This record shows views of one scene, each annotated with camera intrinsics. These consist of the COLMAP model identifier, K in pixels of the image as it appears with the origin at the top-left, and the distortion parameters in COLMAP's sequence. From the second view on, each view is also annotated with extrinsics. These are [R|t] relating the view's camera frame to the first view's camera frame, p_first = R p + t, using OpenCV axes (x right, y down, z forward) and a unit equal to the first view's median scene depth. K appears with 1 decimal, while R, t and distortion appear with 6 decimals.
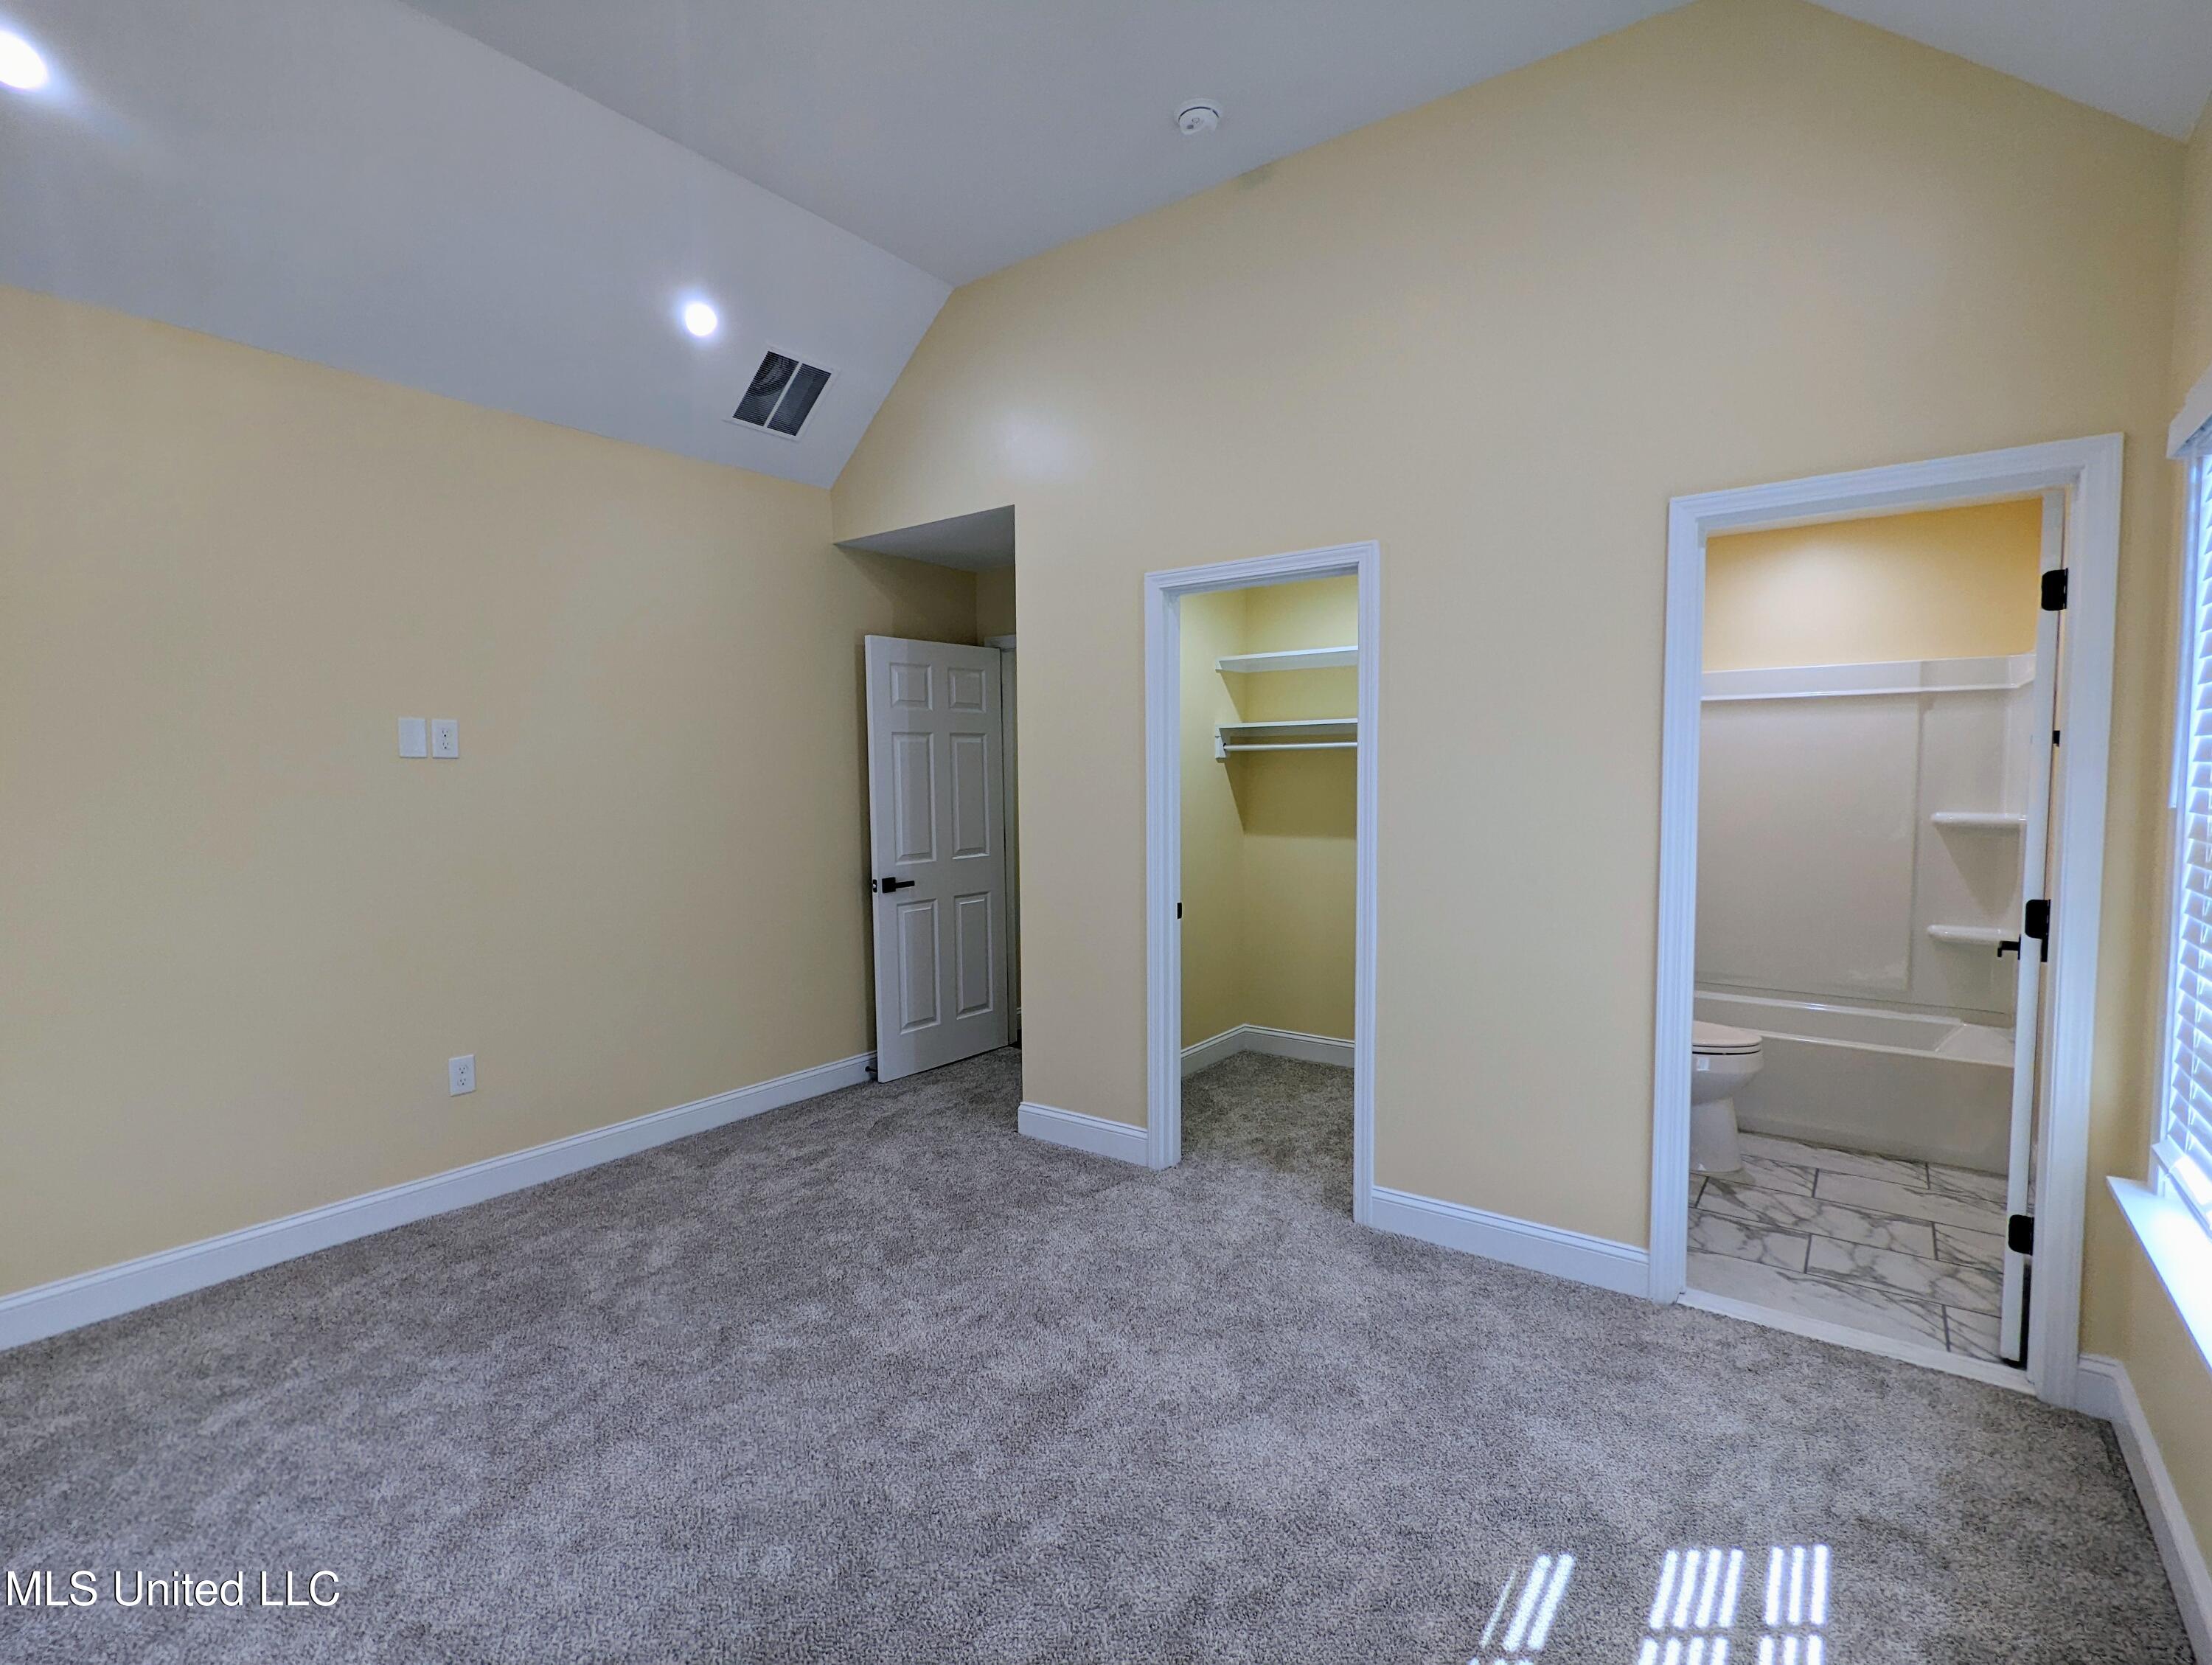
lens RADIAL K [[1051.5, 0, 1102.9], [0, 1051.5, 838.5], [0, 0, 1]] dist [-0.003576, -0.000119]
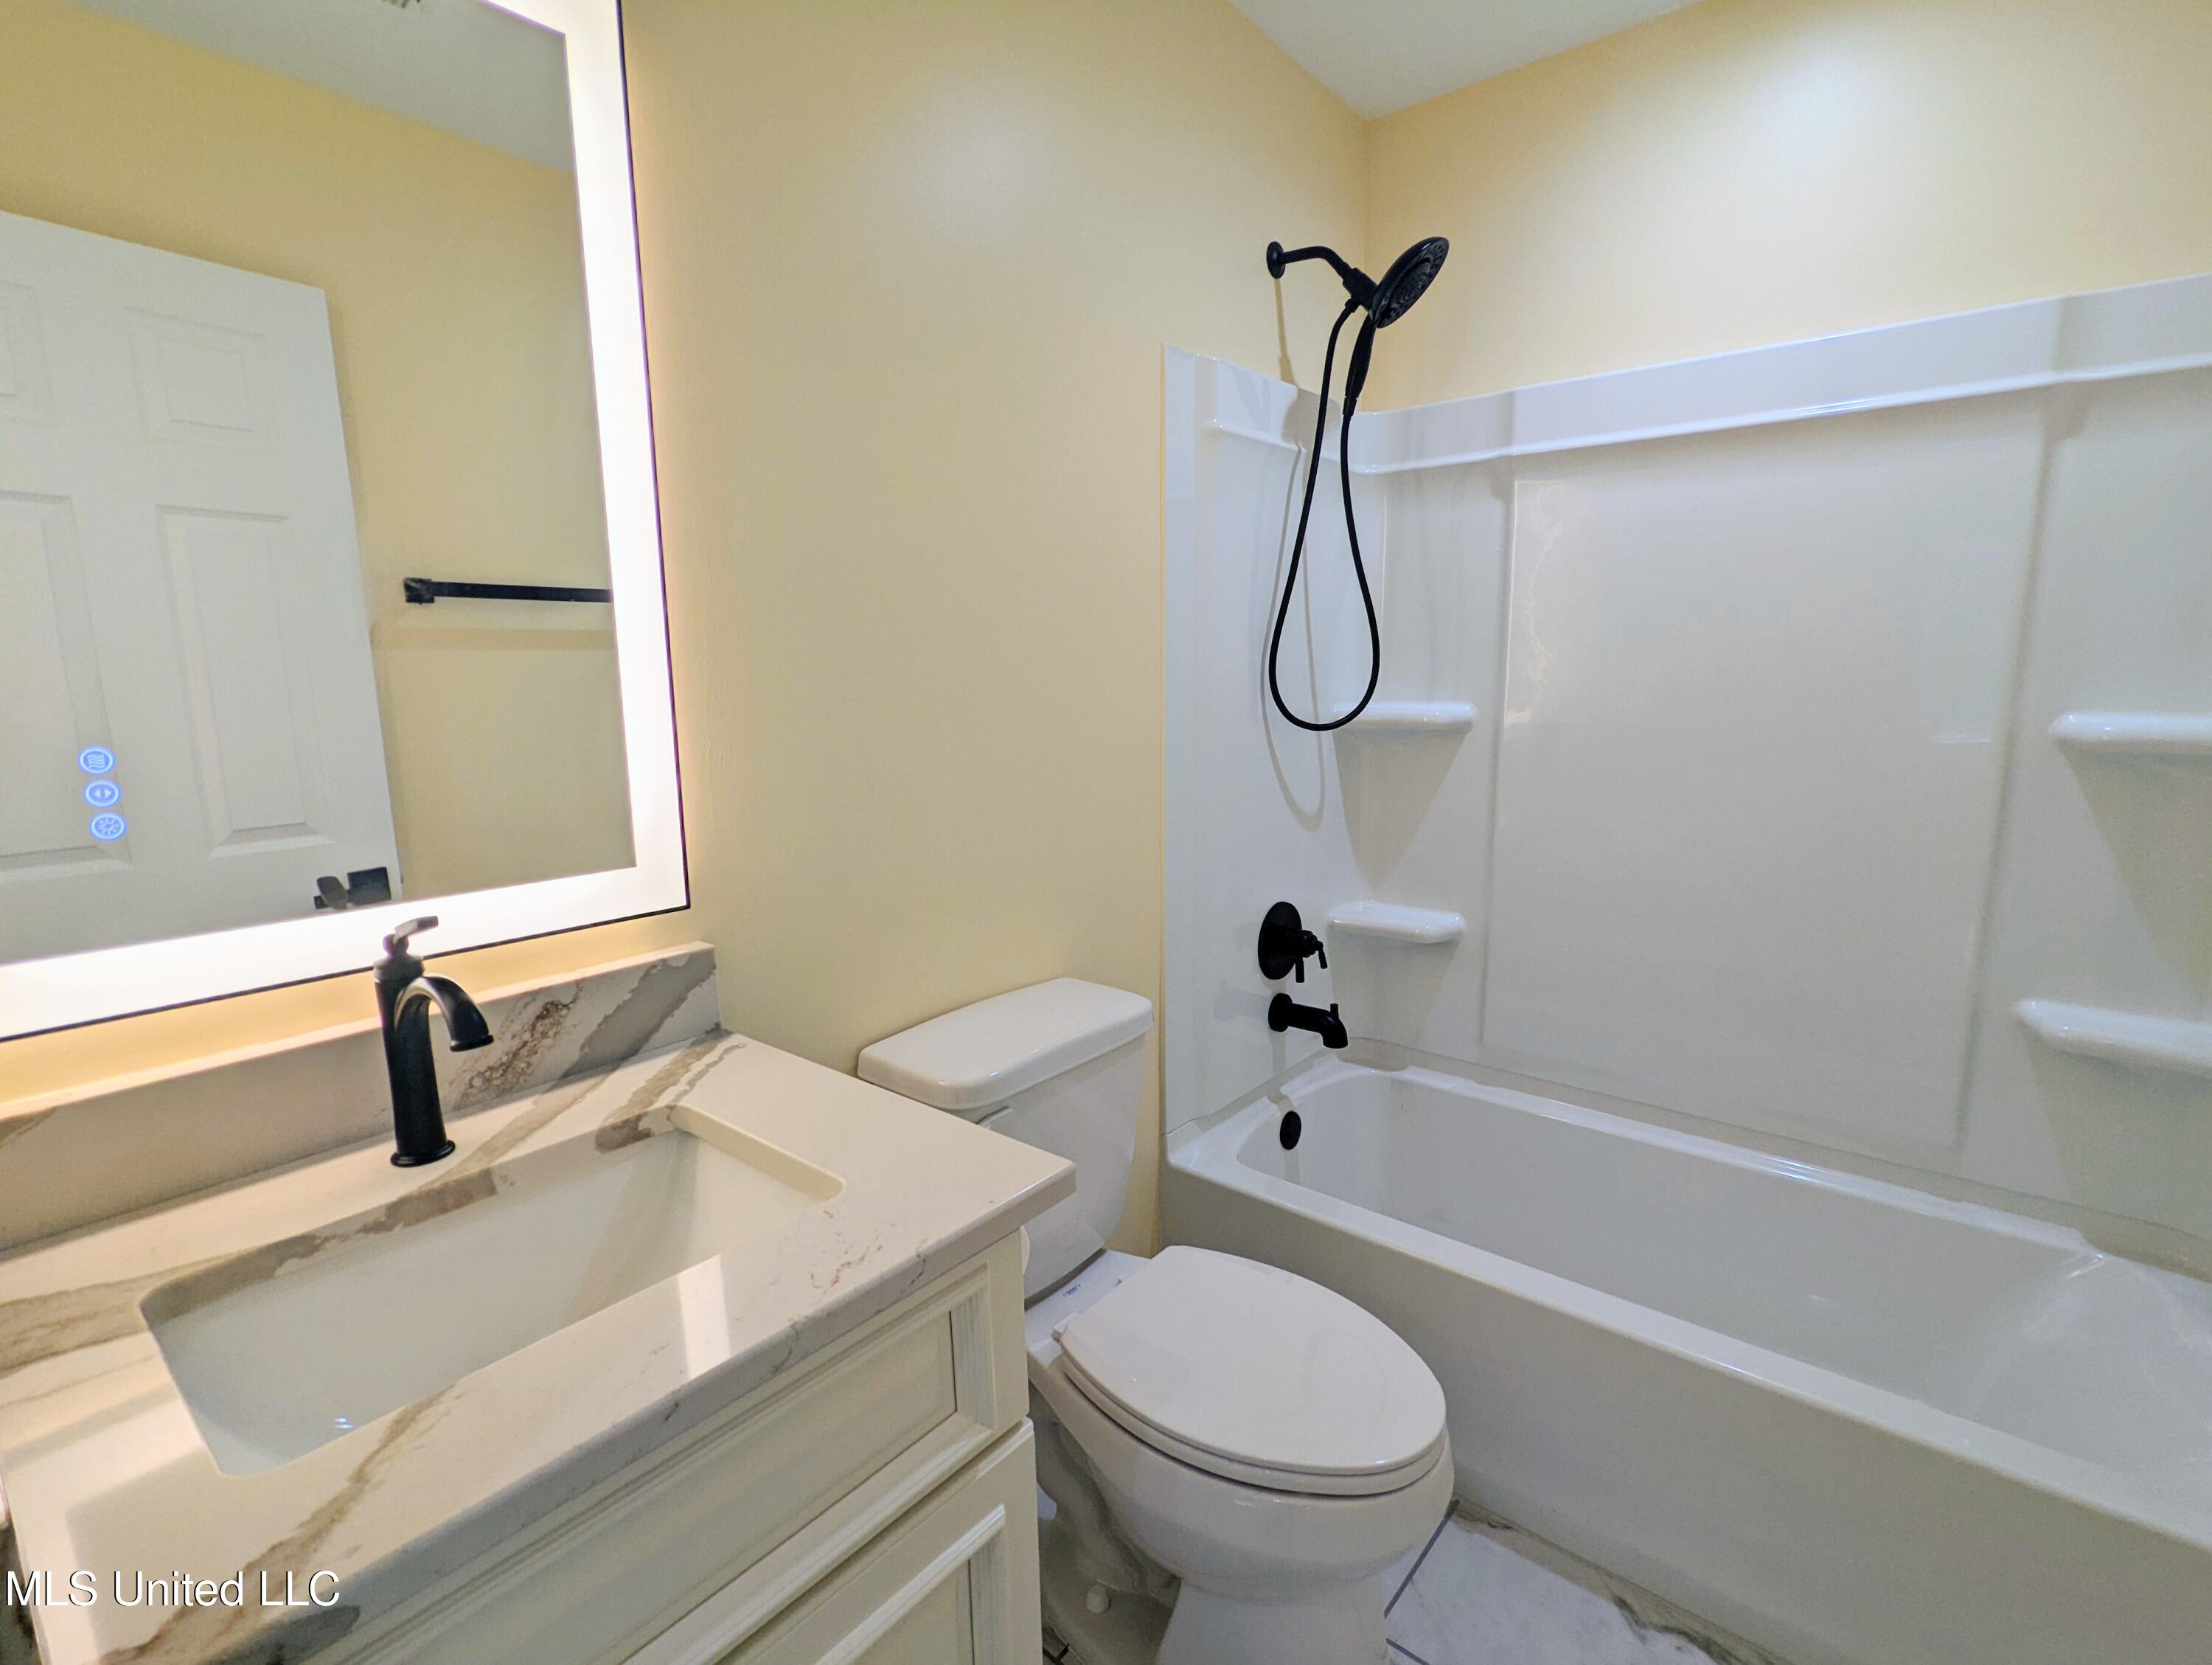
lens RADIAL K [[1051.5, 0, 1102.9], [0, 1051.5, 838.5], [0, 0, 1]] dist [-0.003576, -0.000119]
pose [[0.998866, 0.006452, -0.047174, 0.462446], [-0.001807, 0.995200, 0.097841, -0.016120], [0.047579, -0.097645, 0.994083, 0.600172]]
